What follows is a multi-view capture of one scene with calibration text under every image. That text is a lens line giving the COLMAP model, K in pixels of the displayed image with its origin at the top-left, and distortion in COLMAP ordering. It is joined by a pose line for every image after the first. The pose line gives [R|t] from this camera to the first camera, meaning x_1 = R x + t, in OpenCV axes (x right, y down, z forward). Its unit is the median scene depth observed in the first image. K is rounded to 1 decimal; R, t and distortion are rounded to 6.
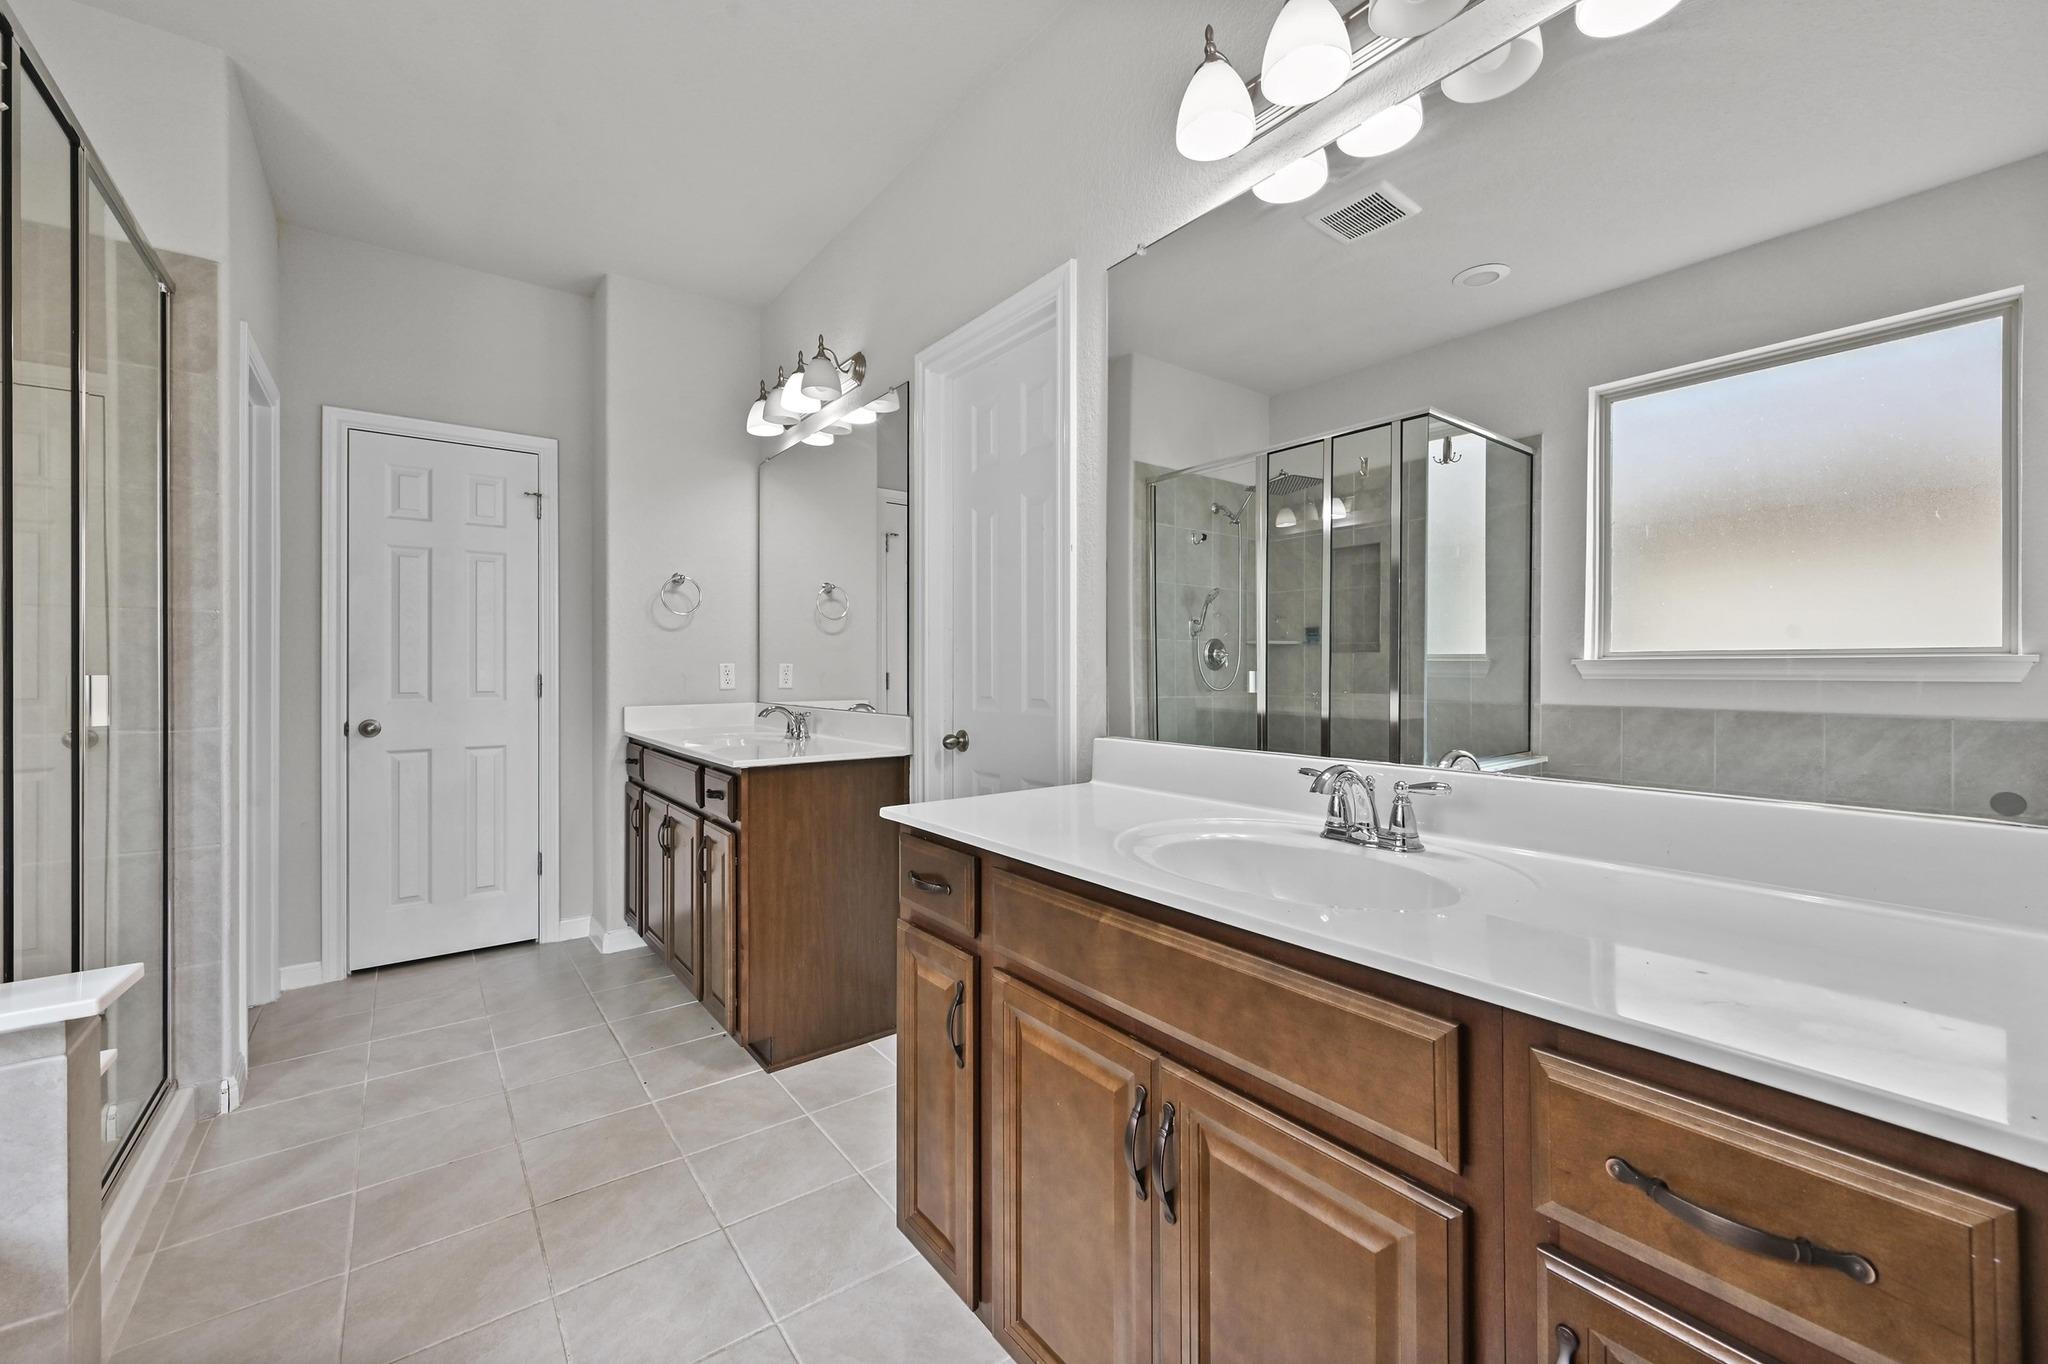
lens RADIAL K [[815.8, 0, 1027.5], [0, 815.8, 665.4], [0, 0, 1]] dist [-0.001435, 0.001043]
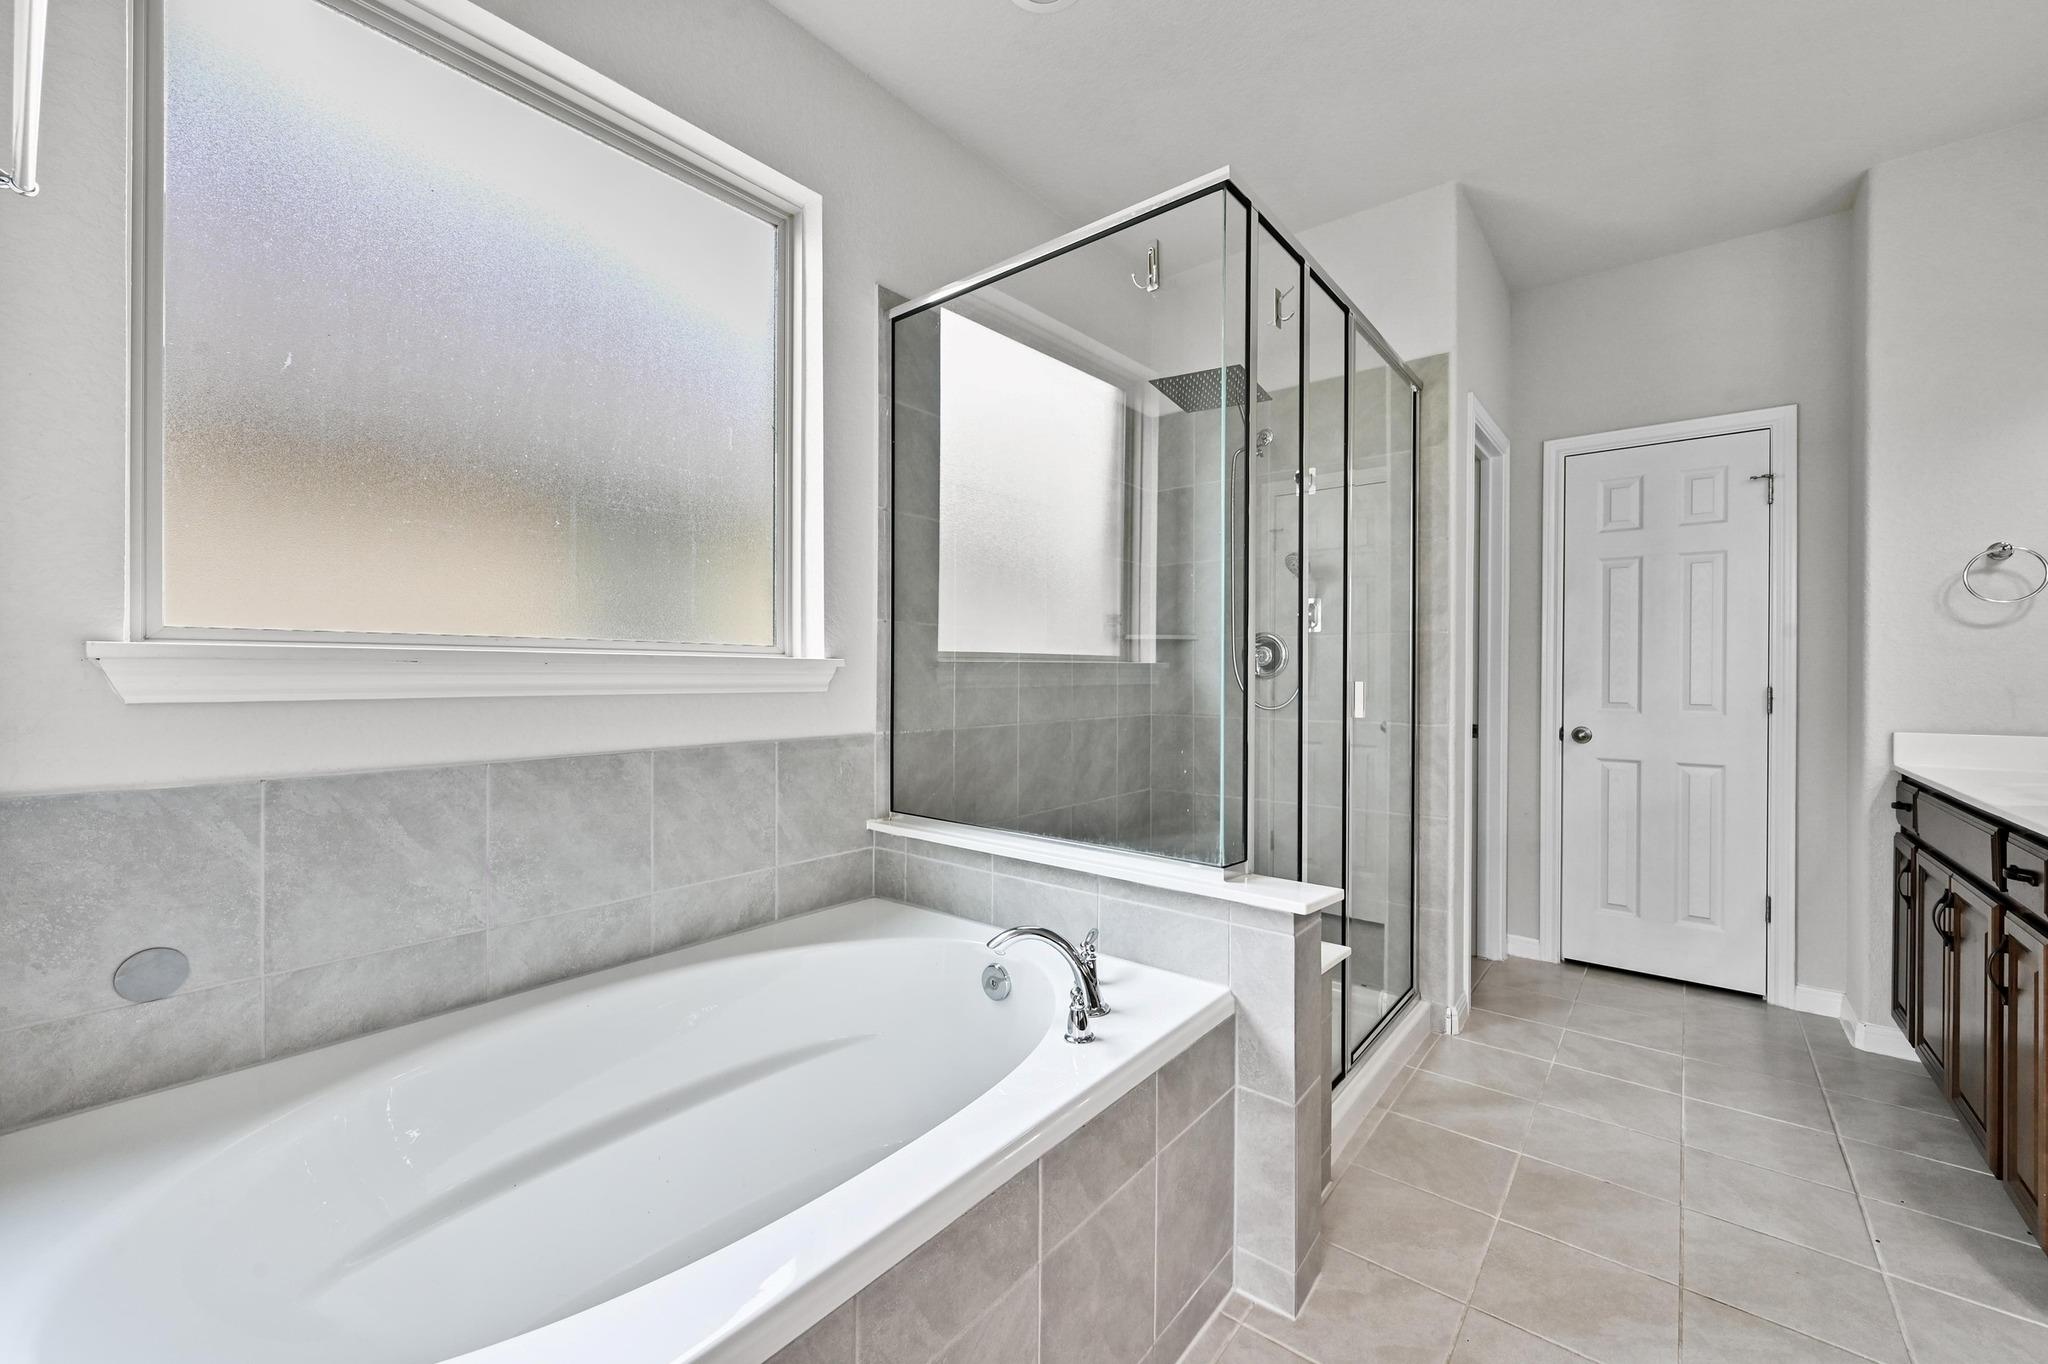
lens RADIAL K [[815.8, 0, 1035.8], [0, 815.8, 673.7], [0, 0, 1]] dist [-0.001435, 0.001043]
pose [[0.241369, 0.003013, -0.970429, 0.052844], [-0.004739, 0.999987, 0.001926, -0.000851], [0.970422, 0.004134, 0.241380, 0.062510]]
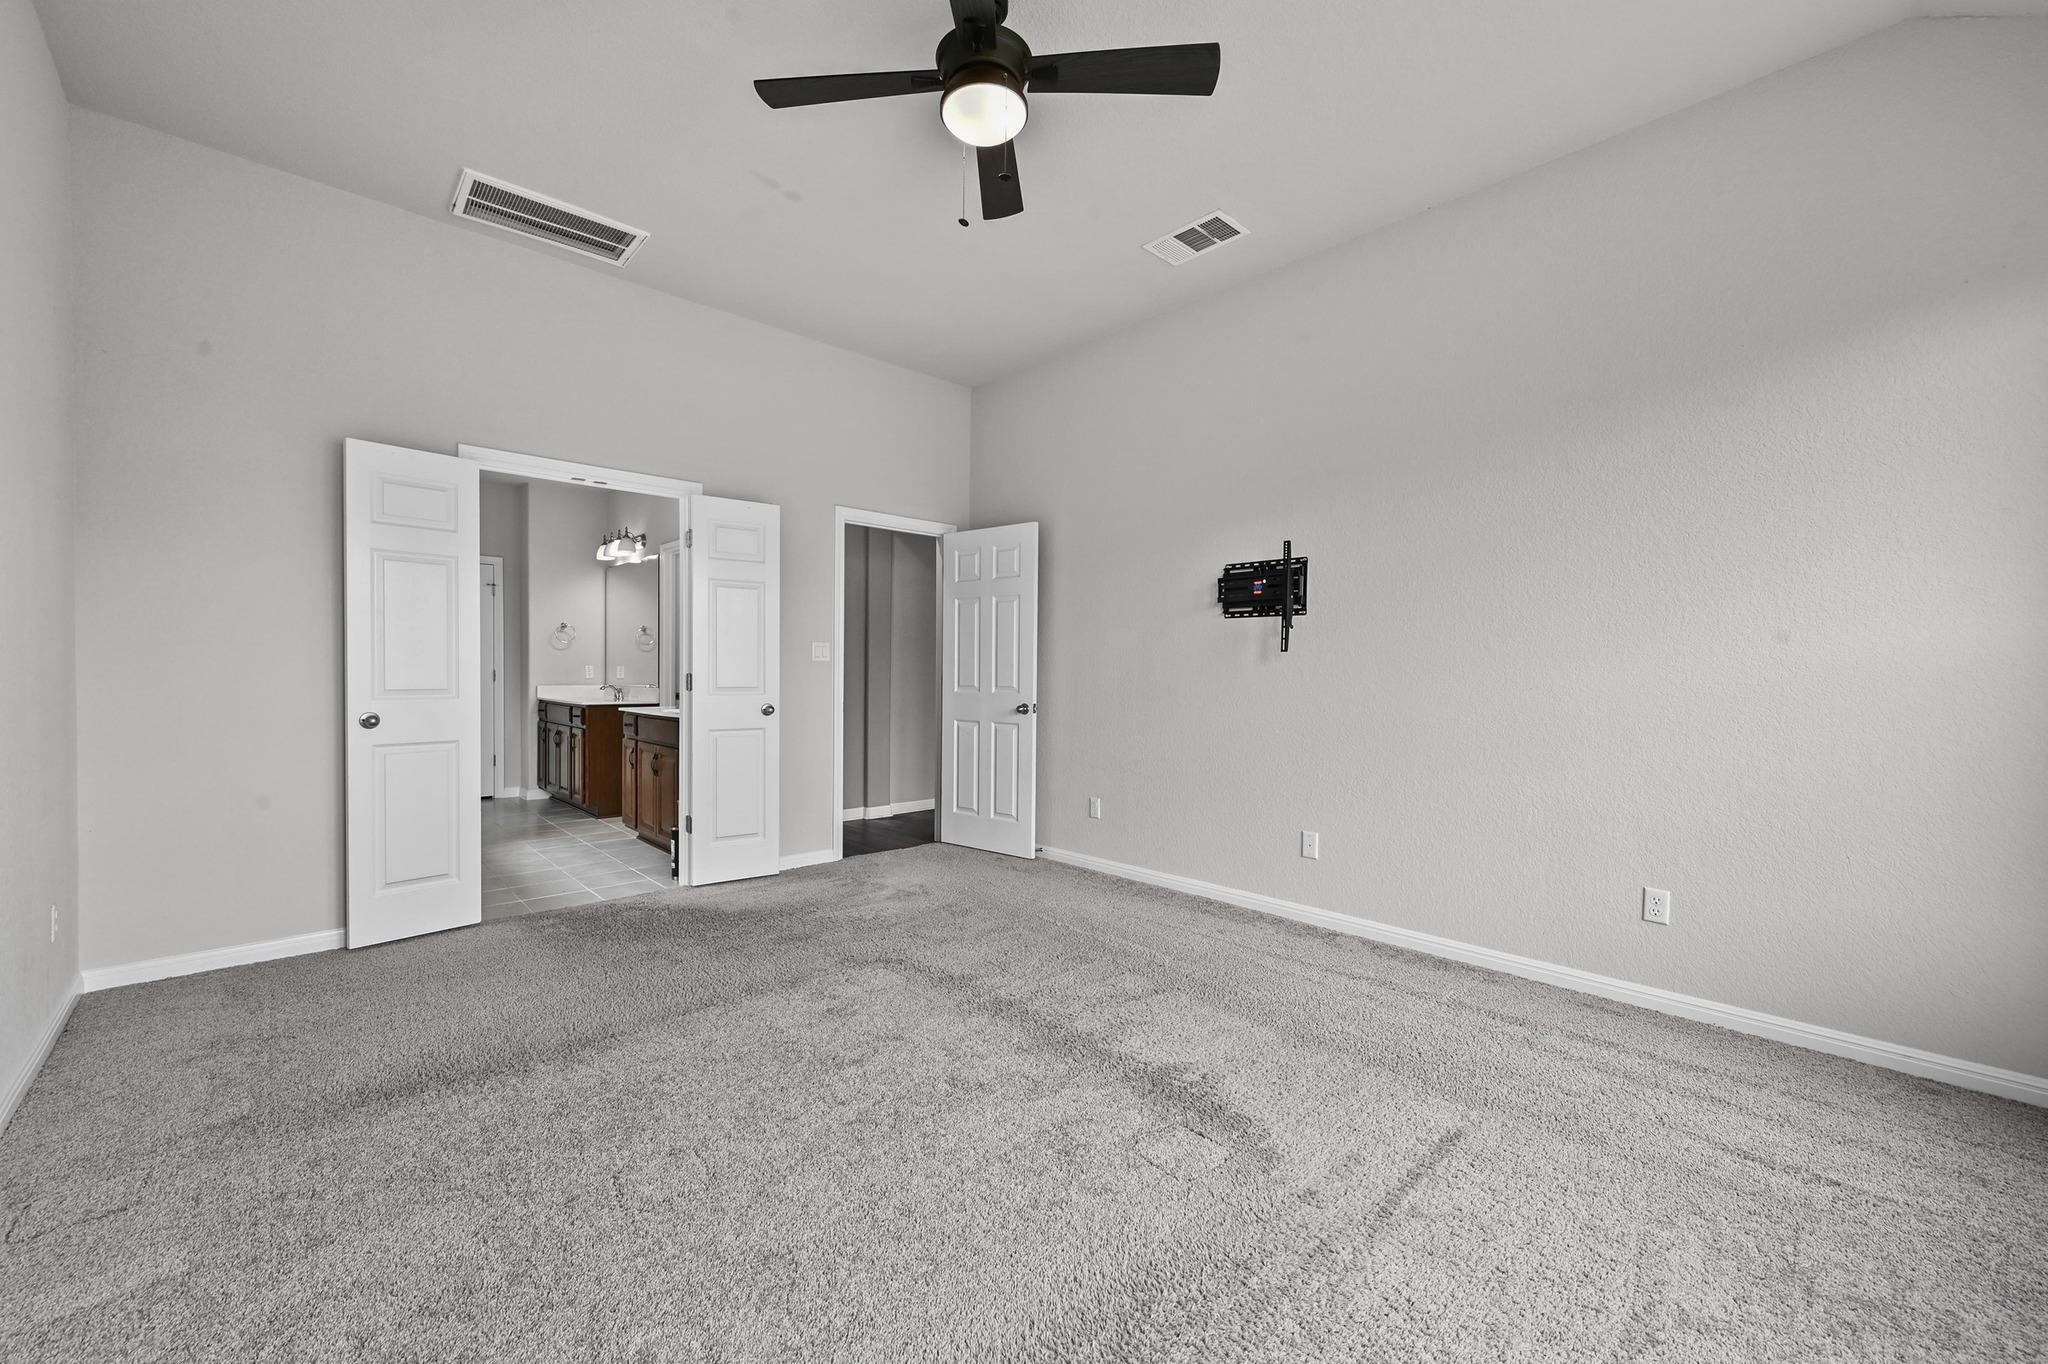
lens RADIAL K [[815.8, 0, 1029.5], [0, 815.8, 685.6], [0, 0, 1]] dist [-0.001435, 0.001043]
pose [[0.995119, 0.007432, 0.098398, 0.701903], [-0.009227, 0.999799, 0.017799, 0.000487], [-0.098246, -0.018620, 0.994988, -1.518726]]
